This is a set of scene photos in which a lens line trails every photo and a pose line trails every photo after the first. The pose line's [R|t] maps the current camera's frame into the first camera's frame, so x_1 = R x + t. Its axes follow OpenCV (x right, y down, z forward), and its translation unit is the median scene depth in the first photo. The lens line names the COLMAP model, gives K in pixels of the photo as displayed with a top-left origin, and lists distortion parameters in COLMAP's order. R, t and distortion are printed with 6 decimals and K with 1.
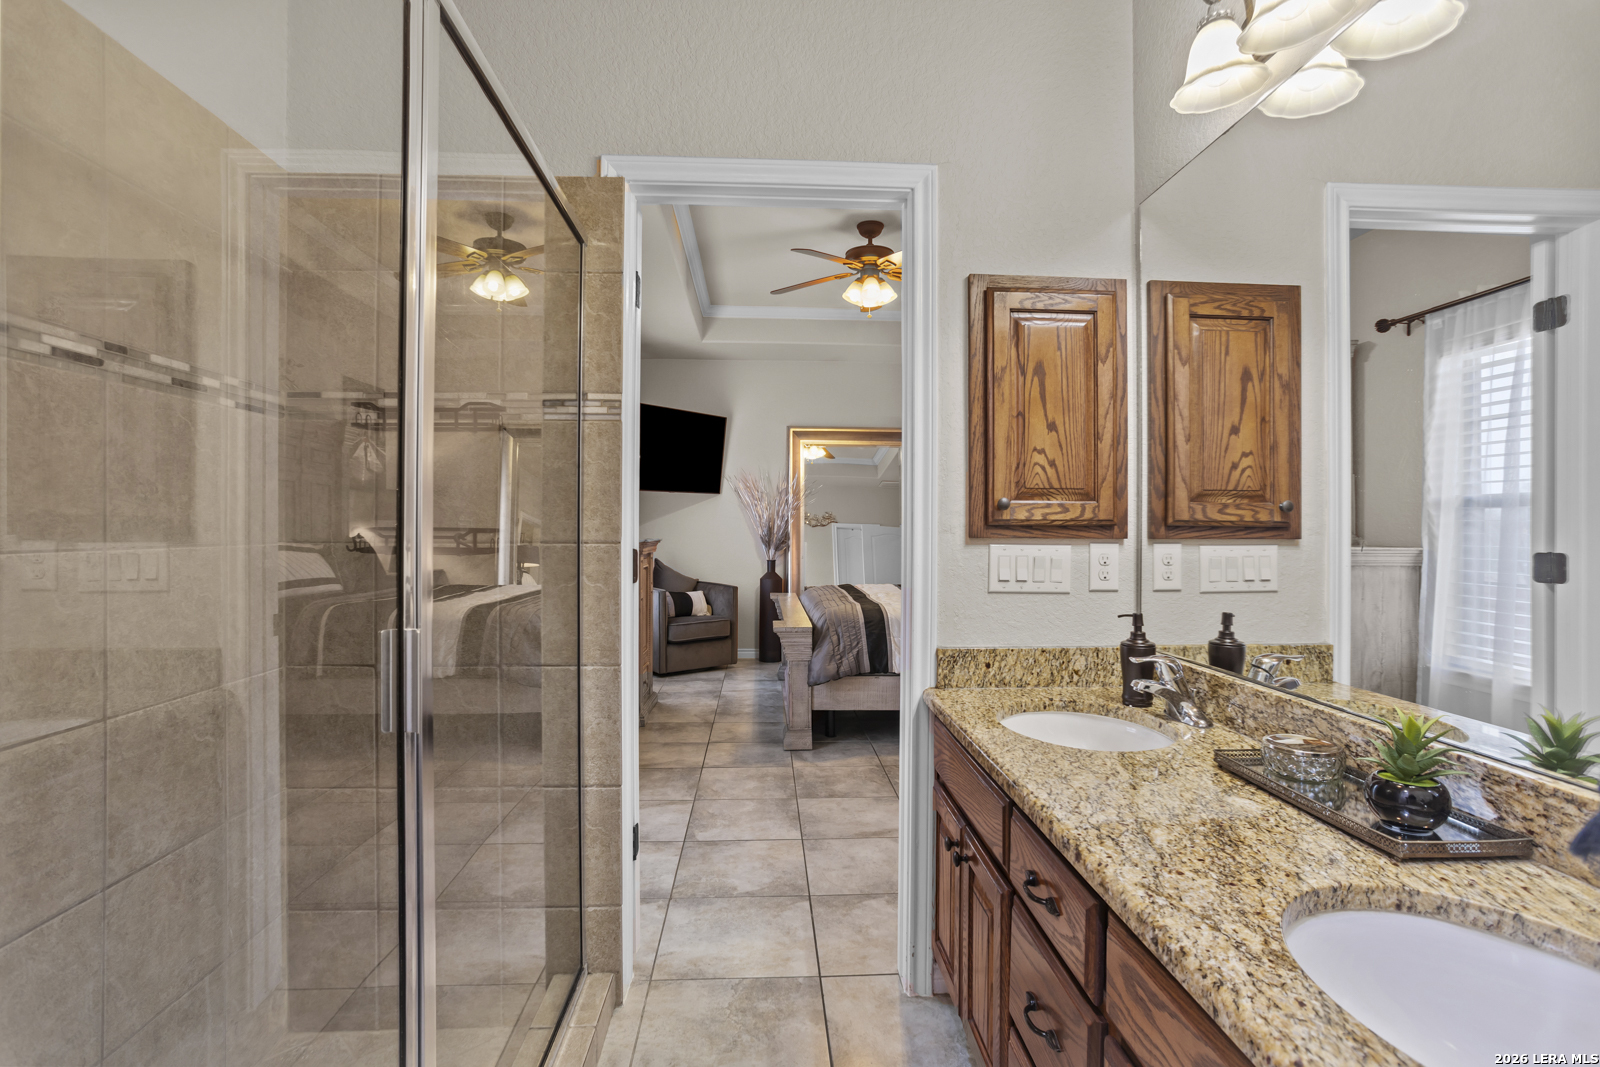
lens RADIAL K [[766.2, 0, 801.2], [0, 766.2, 531.3], [0, 0, 1]] dist [-0.000059, -0.000729]
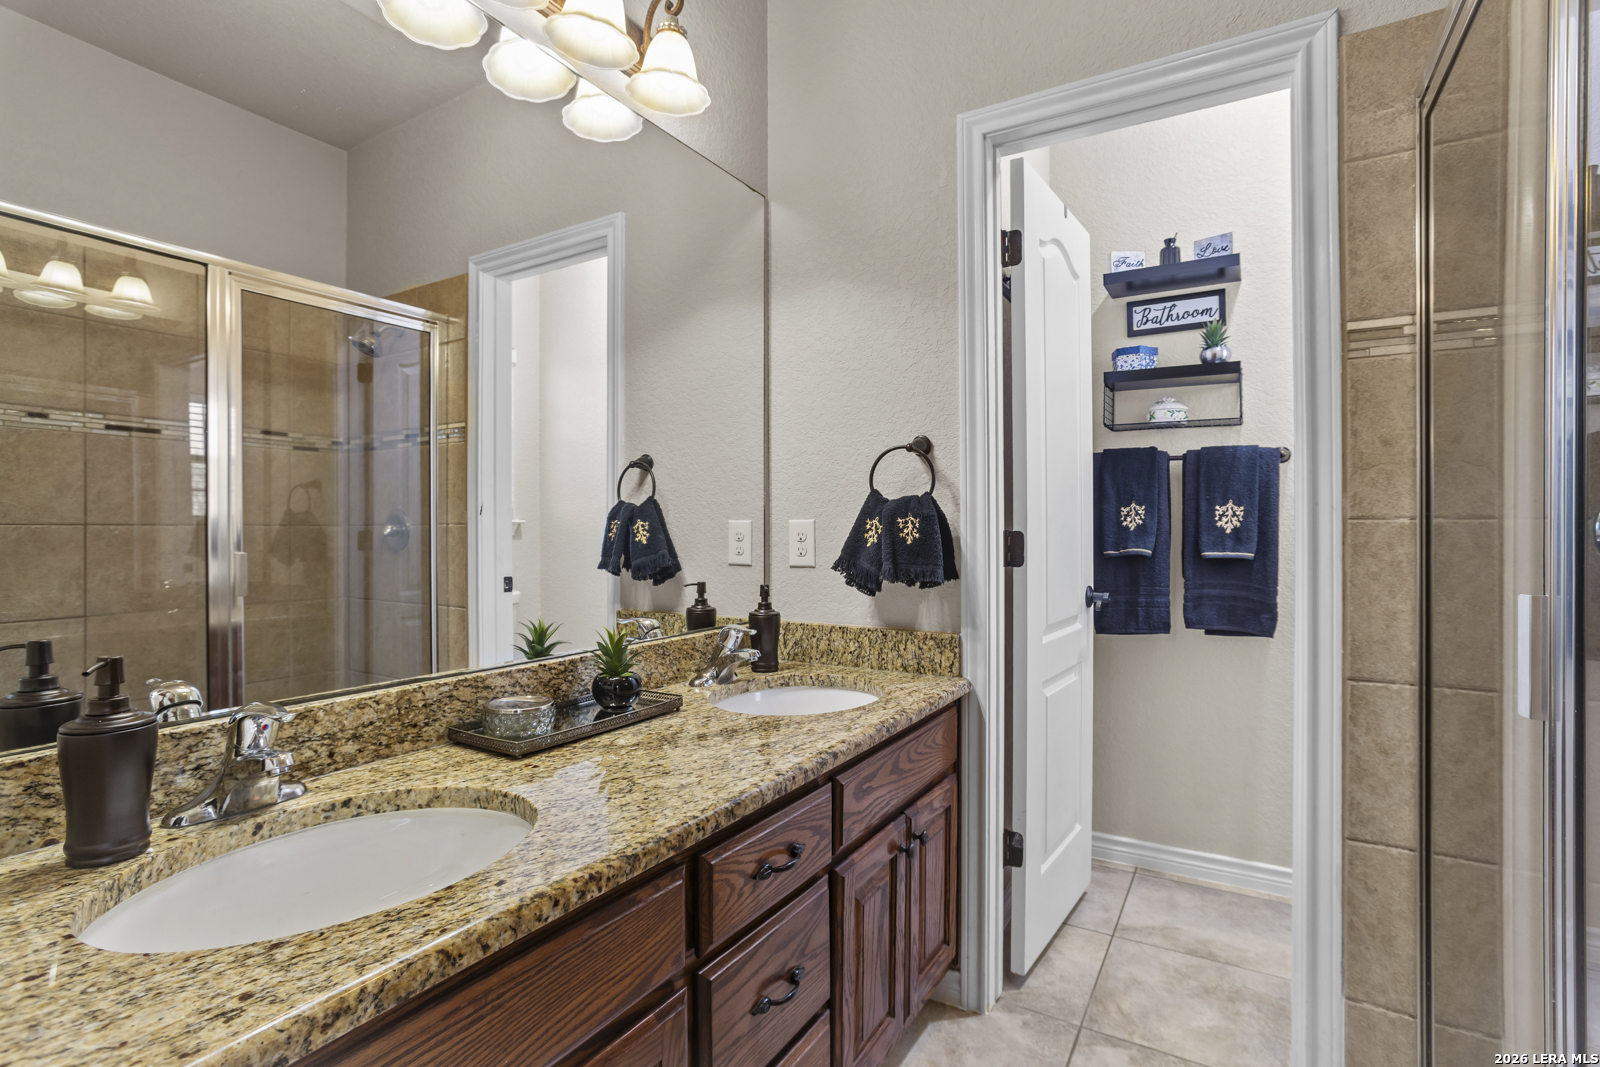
lens RADIAL K [[766.2, 0, 802.7], [0, 766.2, 530.2], [0, 0, 1]] dist [-0.000059, -0.000729]
pose [[-0.828284, -0.004998, 0.560286, -0.239953], [-0.001682, 0.999978, 0.006433, 0.040782], [-0.560306, 0.004386, -0.828274, 1.692050]]
